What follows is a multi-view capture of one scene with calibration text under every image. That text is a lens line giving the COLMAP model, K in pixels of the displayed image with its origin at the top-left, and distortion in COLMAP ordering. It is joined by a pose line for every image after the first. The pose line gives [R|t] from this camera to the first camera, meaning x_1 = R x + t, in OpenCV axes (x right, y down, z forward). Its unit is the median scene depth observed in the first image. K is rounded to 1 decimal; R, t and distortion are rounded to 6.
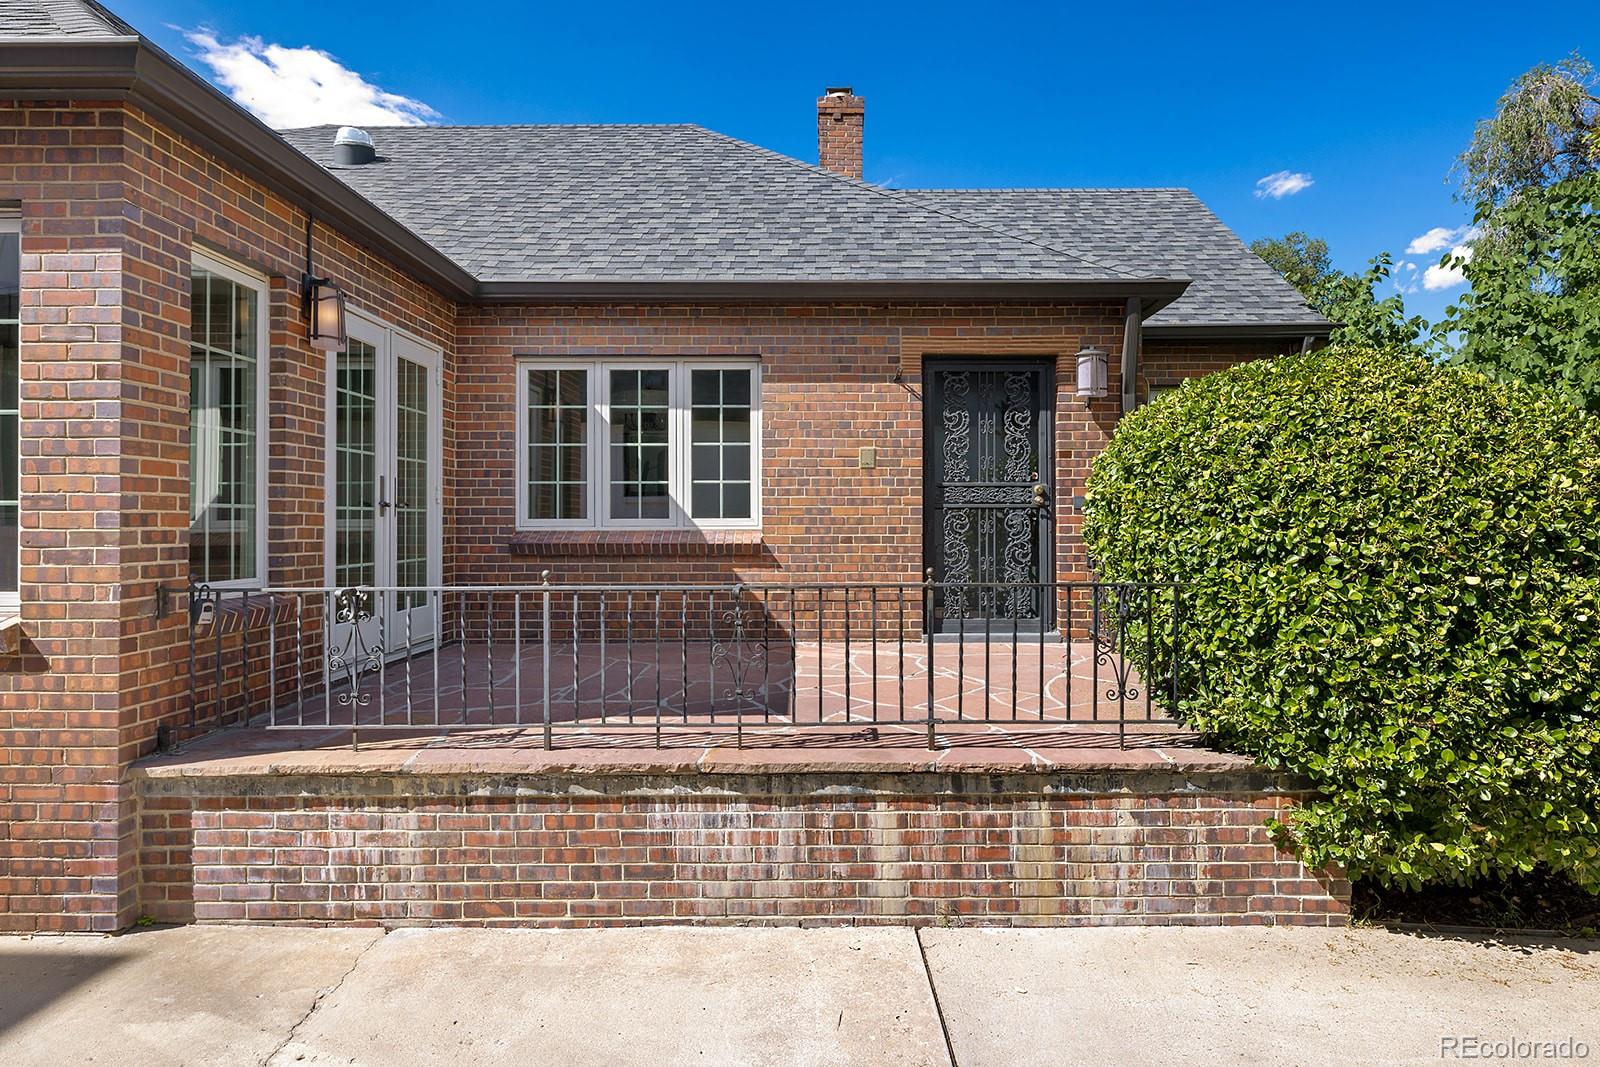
lens RADIAL K [[894.2, 0, 834.0], [0, 894.2, 520.8], [0, 0, 1]] dist [-0.000223, 0.000533]
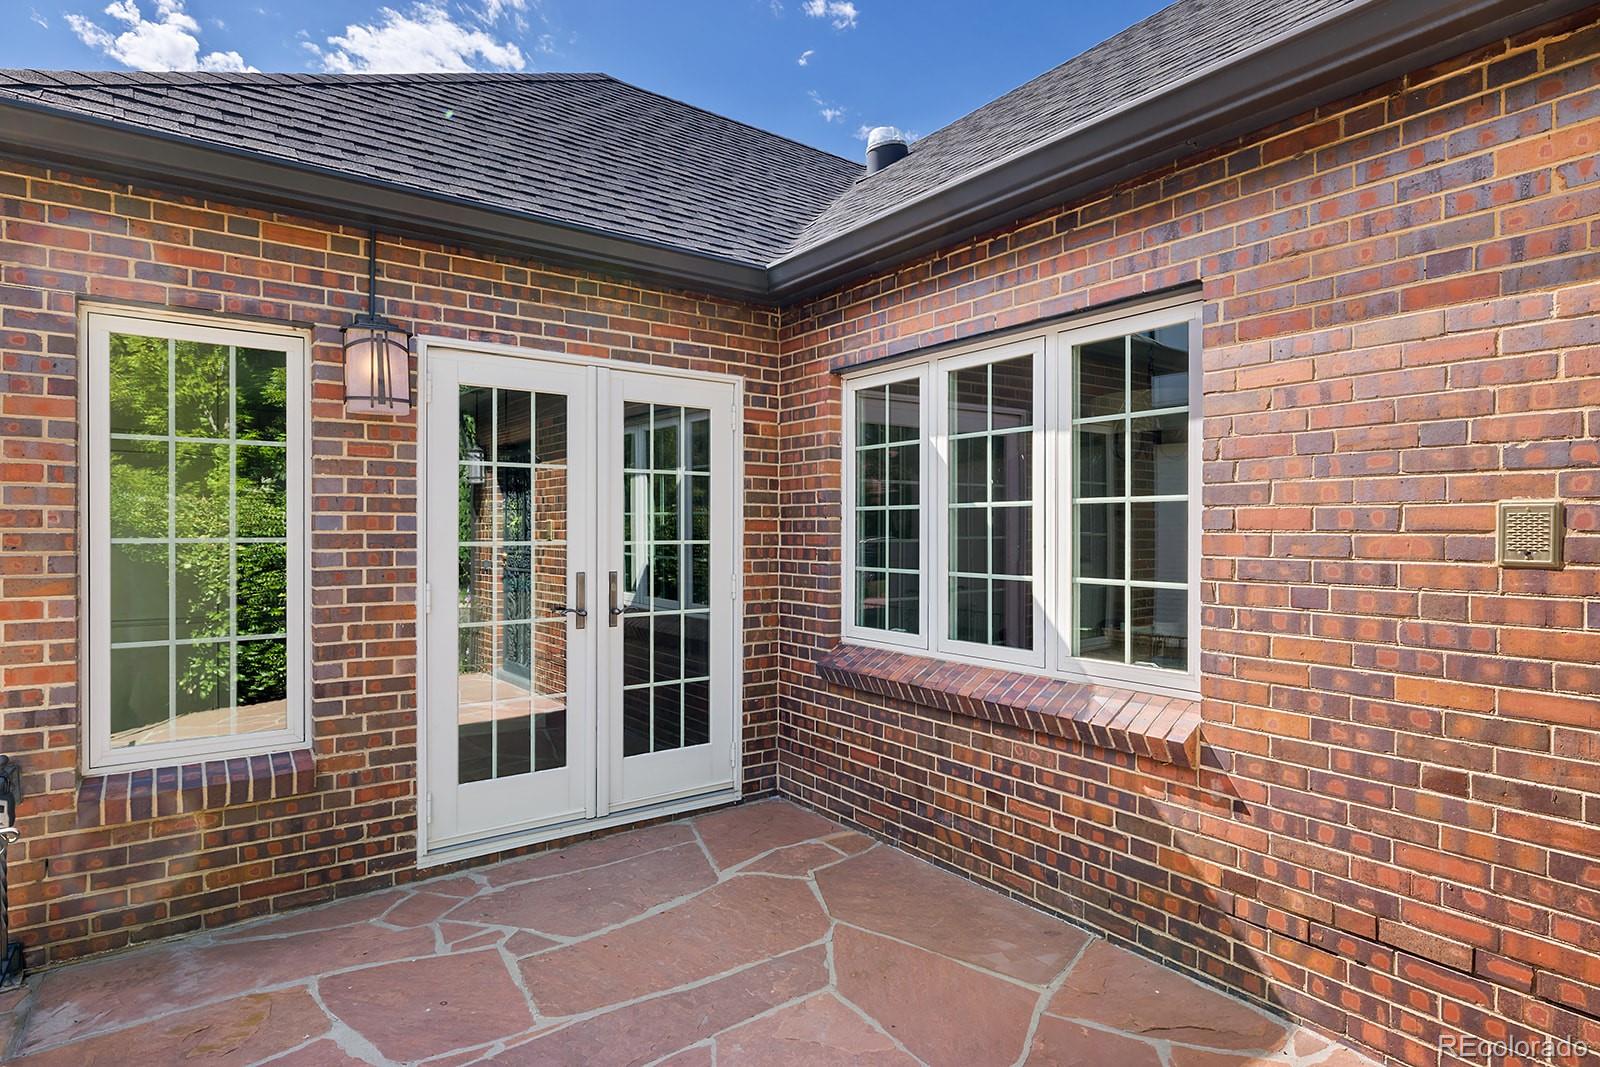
lens RADIAL K [[861.0, 0, 799.8], [0, 861.0, 539.5], [0, 0, 1]] dist [-0.000233, 0.000241]
pose [[0.576506, 0.011900, -0.817006, 0.135488], [-0.002280, 0.999913, 0.012955, -0.071970], [0.817090, -0.005606, 0.576483, 0.621898]]
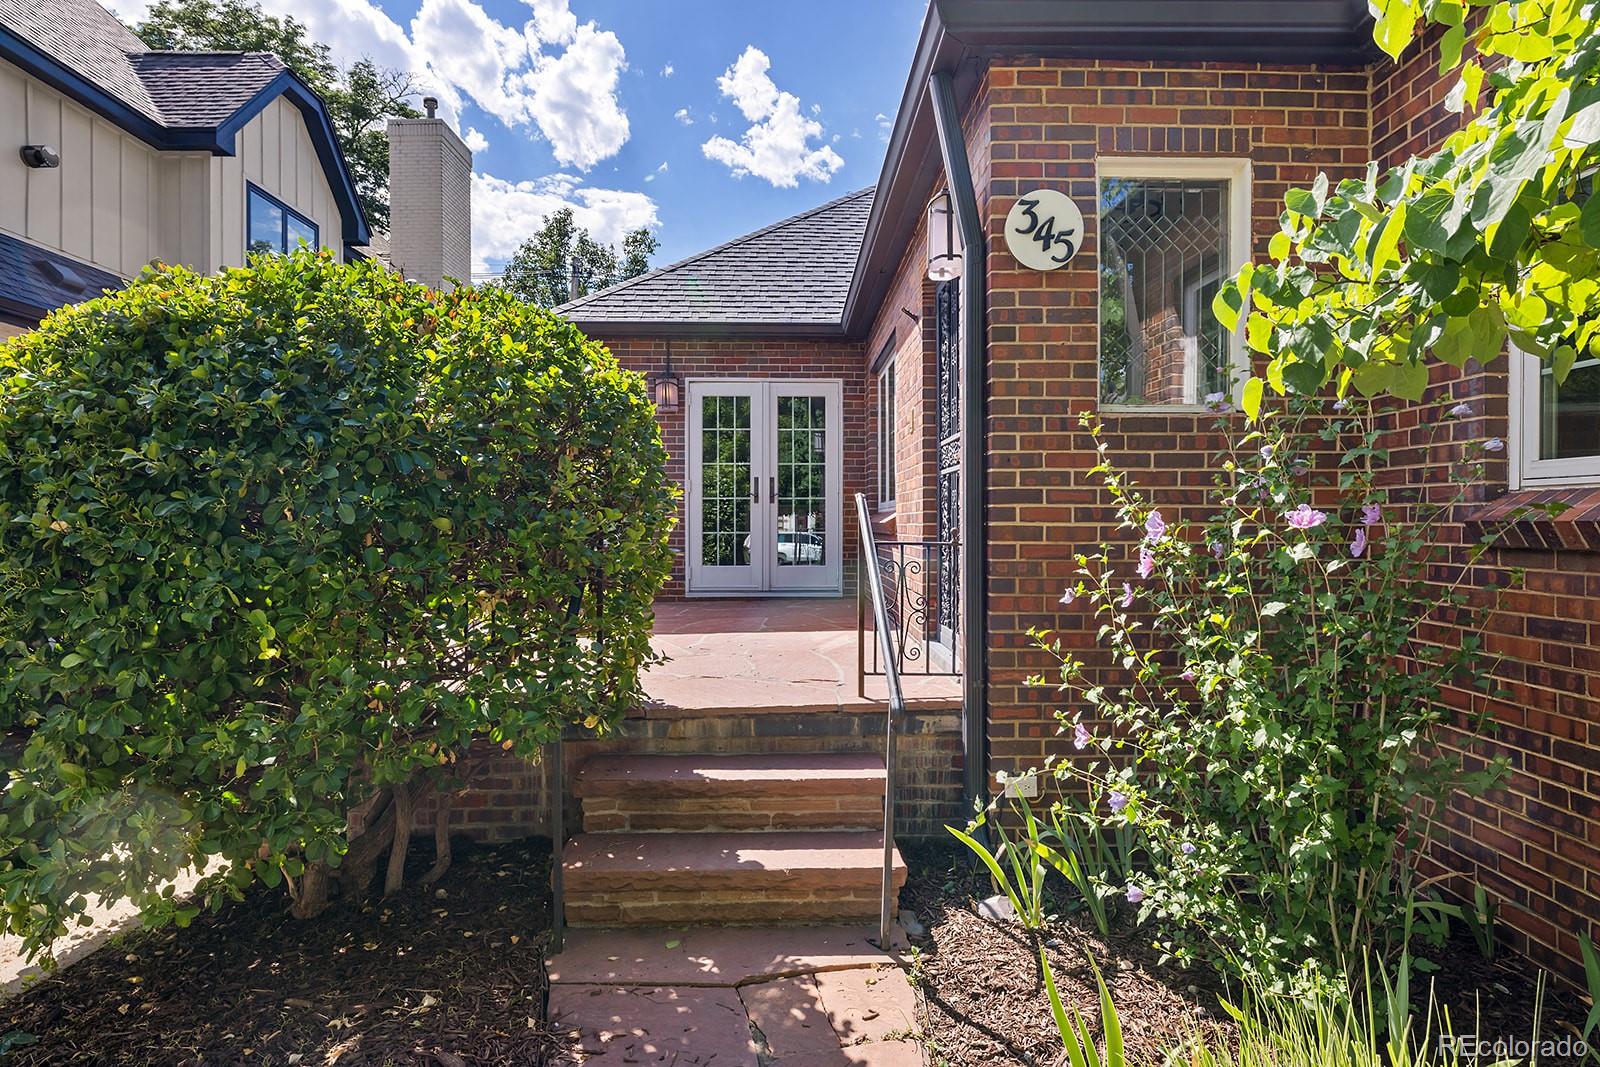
lens RADIAL K [[870.5, 0, 800.0], [0, 870.5, 533.5], [0, 0, 1]] dist [0.002317, 0.000872]
pose [[0.011772, 0.012381, -0.999854, 0.855239], [0.002616, 0.999920, 0.012412, 0.024775], [0.999927, -0.002762, 0.011739, 0.884364]]
